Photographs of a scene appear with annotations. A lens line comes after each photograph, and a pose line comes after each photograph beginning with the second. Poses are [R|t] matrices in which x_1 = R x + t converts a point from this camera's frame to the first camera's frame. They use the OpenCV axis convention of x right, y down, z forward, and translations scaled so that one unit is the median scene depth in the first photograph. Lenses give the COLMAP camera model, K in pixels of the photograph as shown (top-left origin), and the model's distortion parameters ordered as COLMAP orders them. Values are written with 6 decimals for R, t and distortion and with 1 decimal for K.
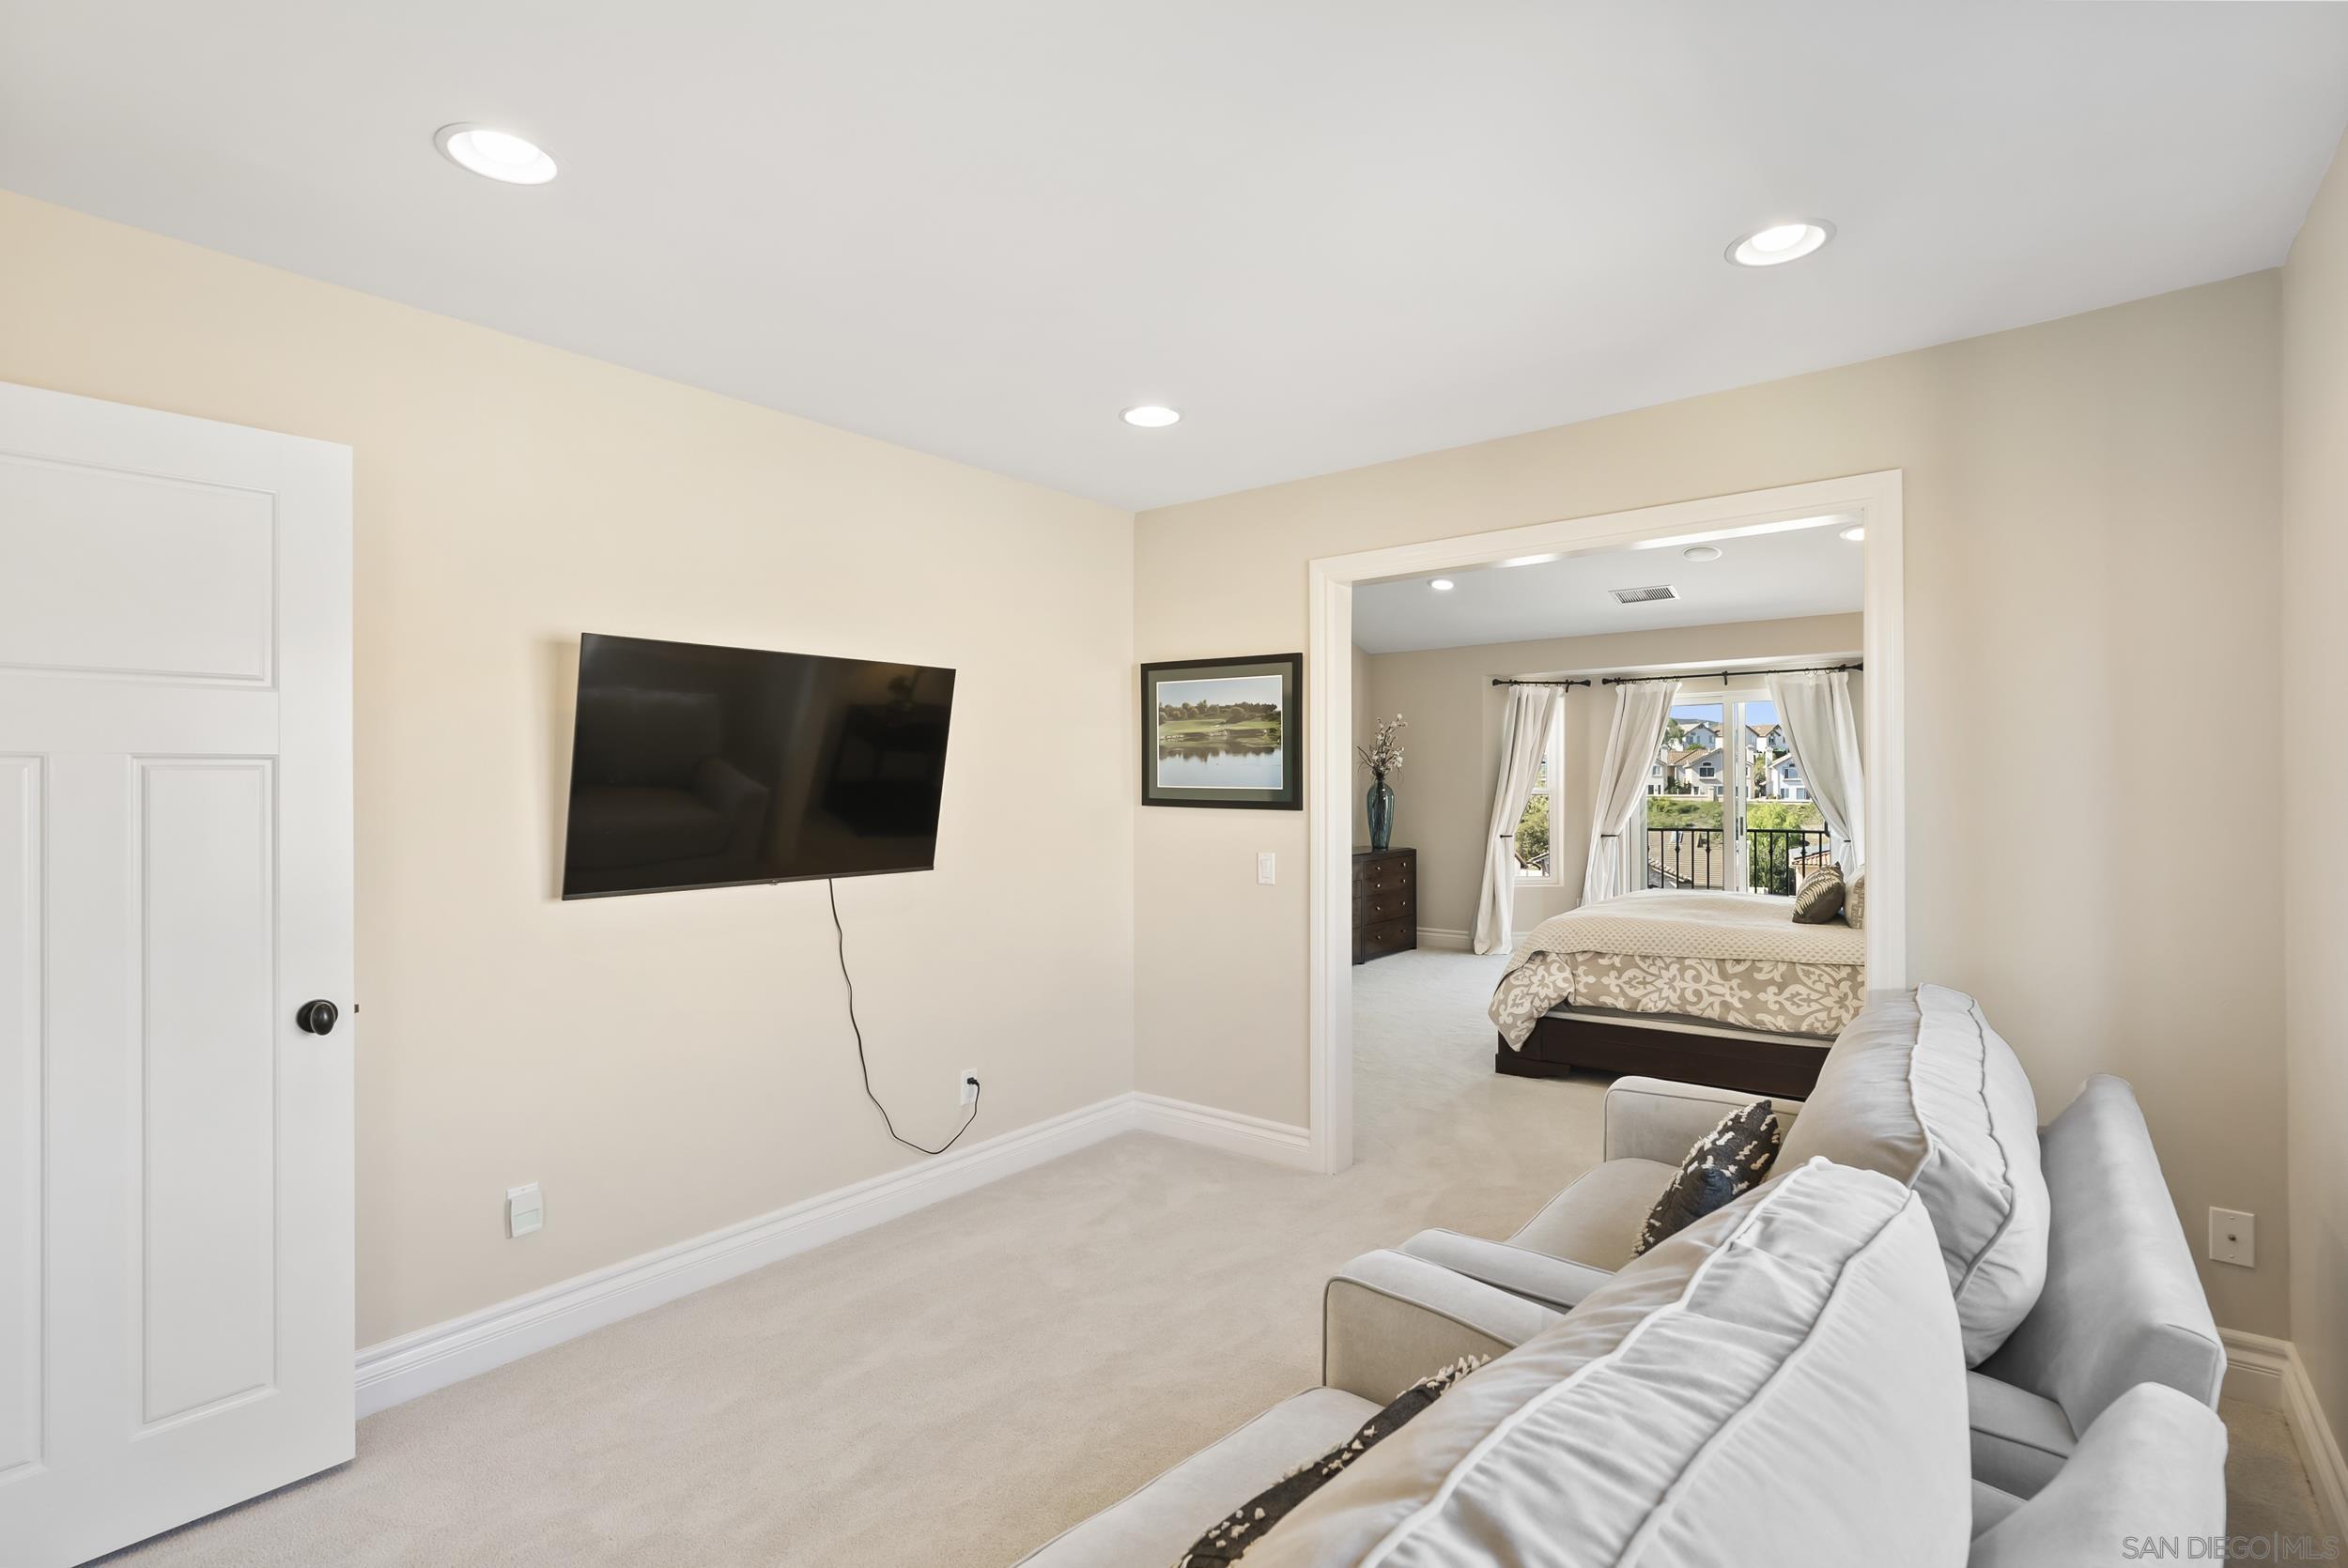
lens RADIAL K [[1109.8, 0, 1177.3], [0, 1109.8, 781.7], [0, 0, 1]] dist [-0.000072, 0.002127]
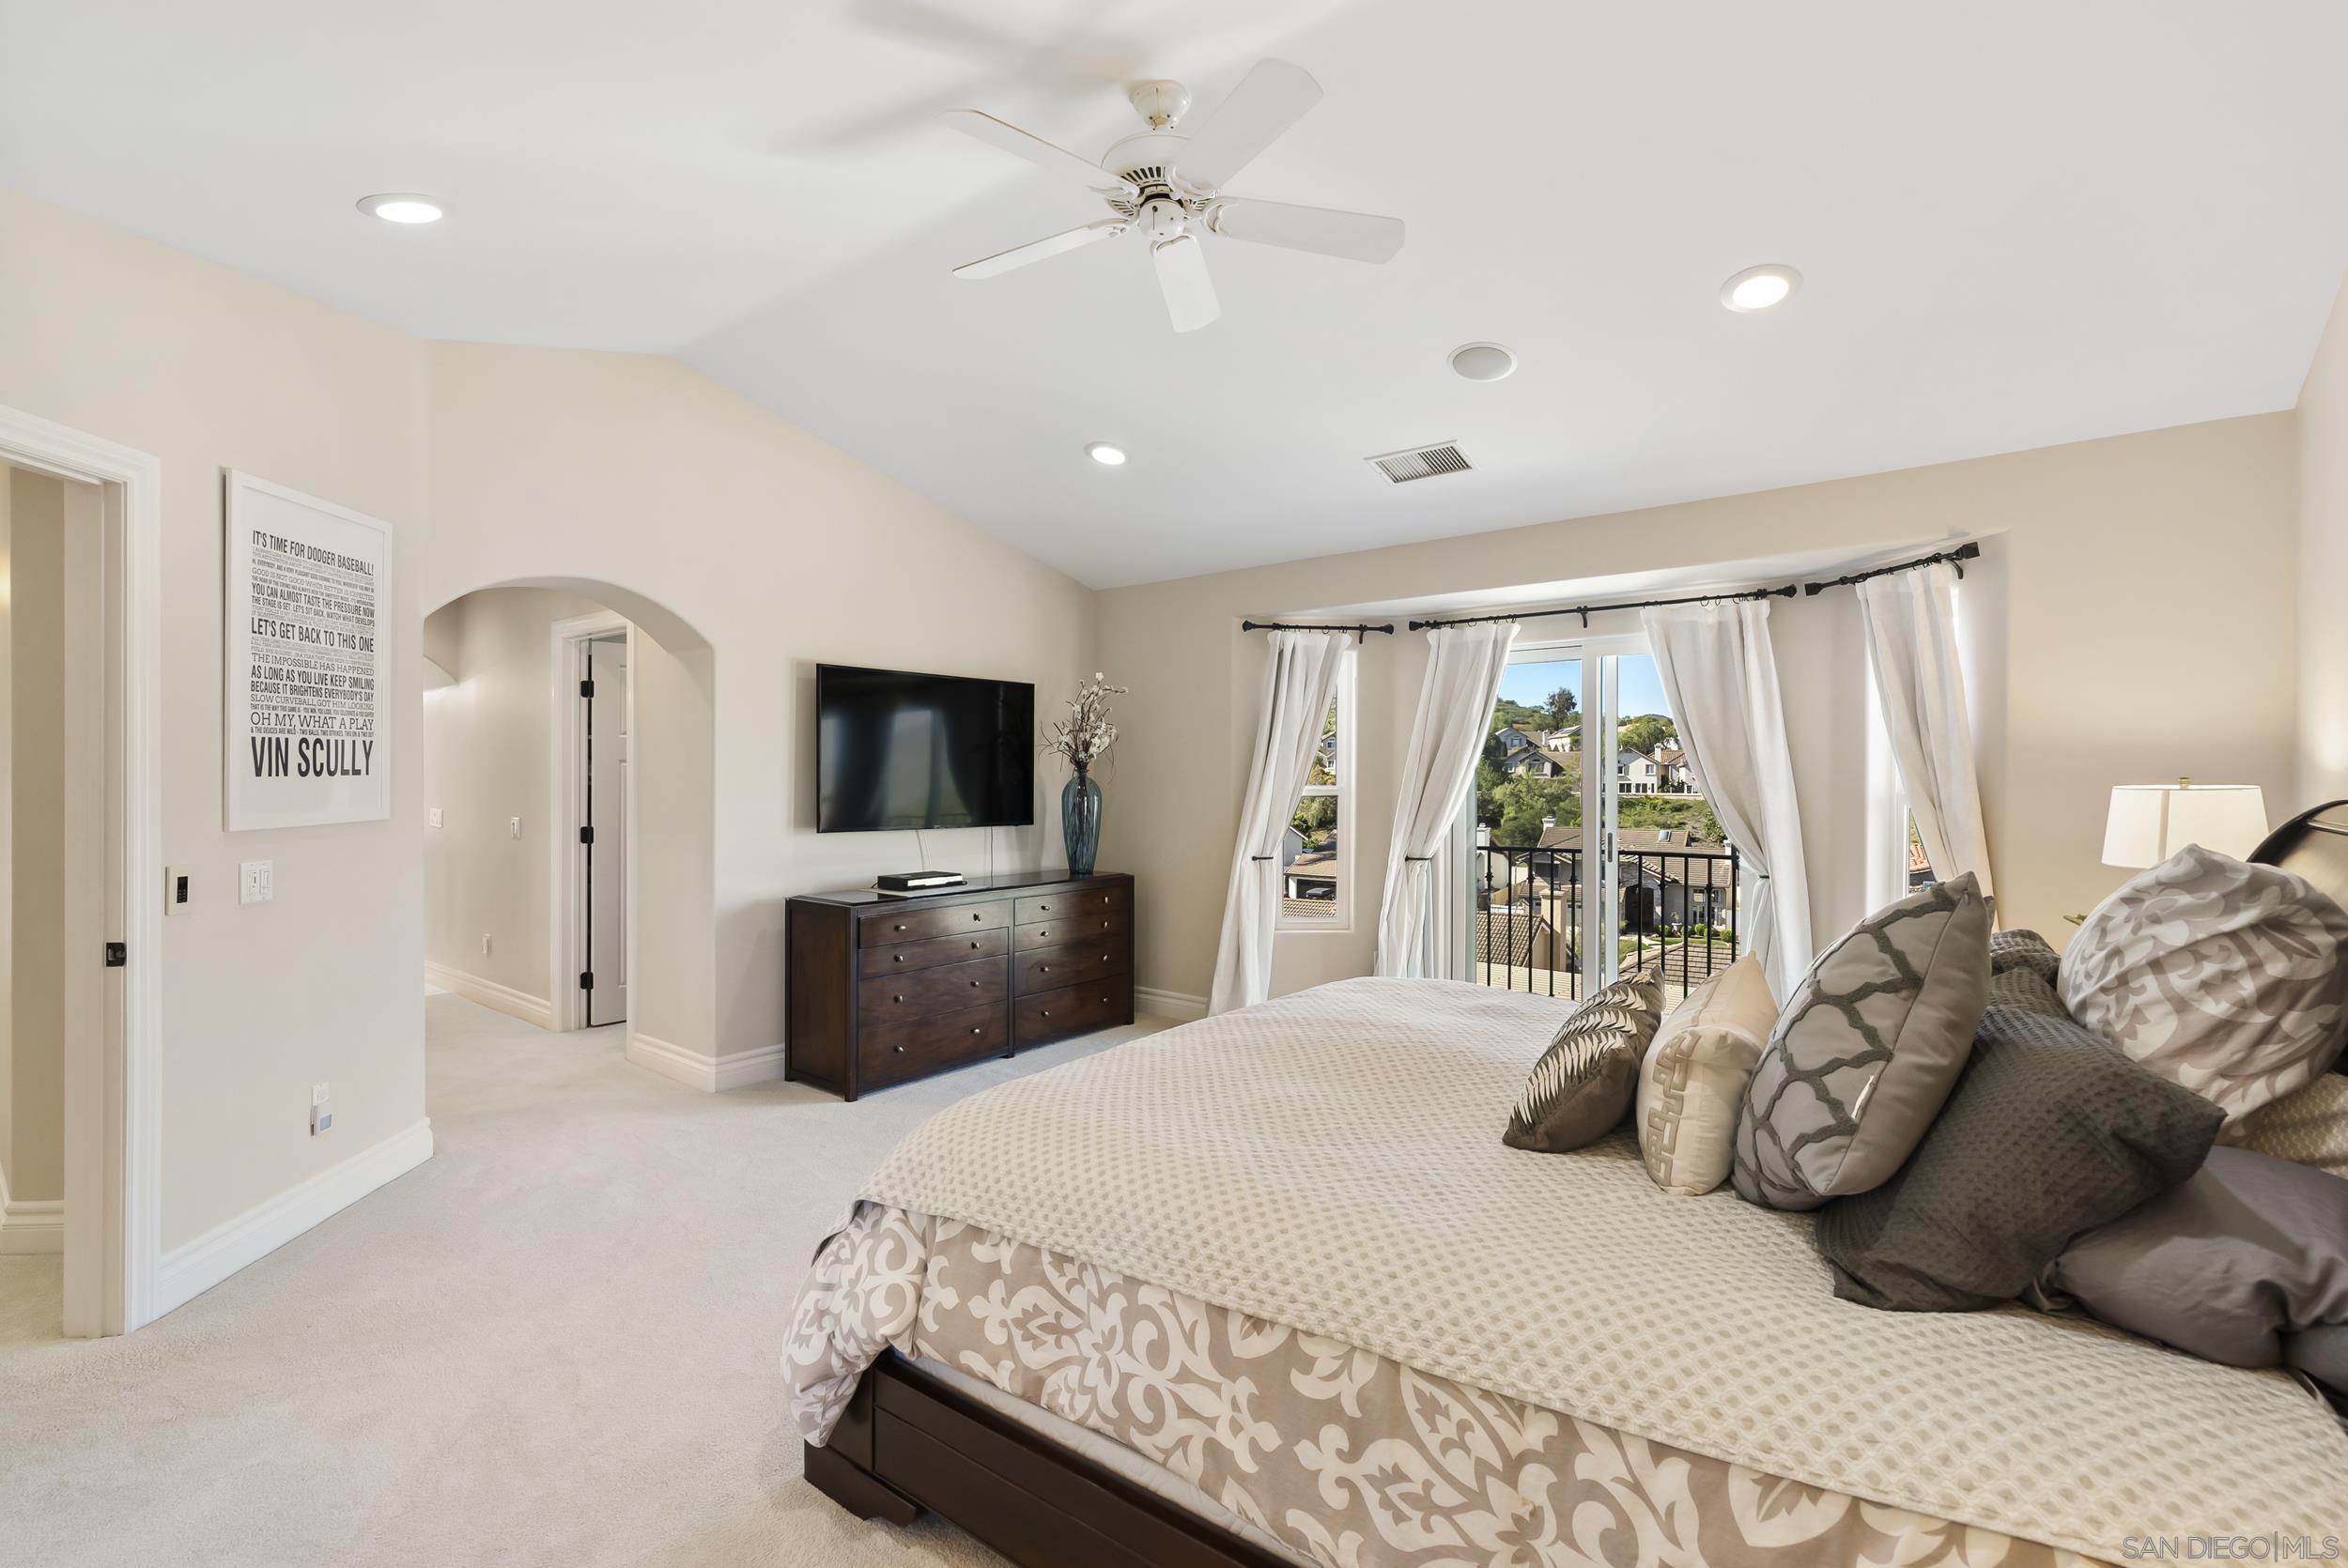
lens RADIAL K [[1065.0, 0, 1177.7], [0, 1065.0, 781.0], [0, 0, 1]] dist [-0.002561, 0.001838]
pose [[0.999839, 0.008047, -0.016025, 0.462513], [-0.007975, 0.999958, 0.004547, 0.001150], [0.016061, -0.004418, 0.999861, 0.654048]]
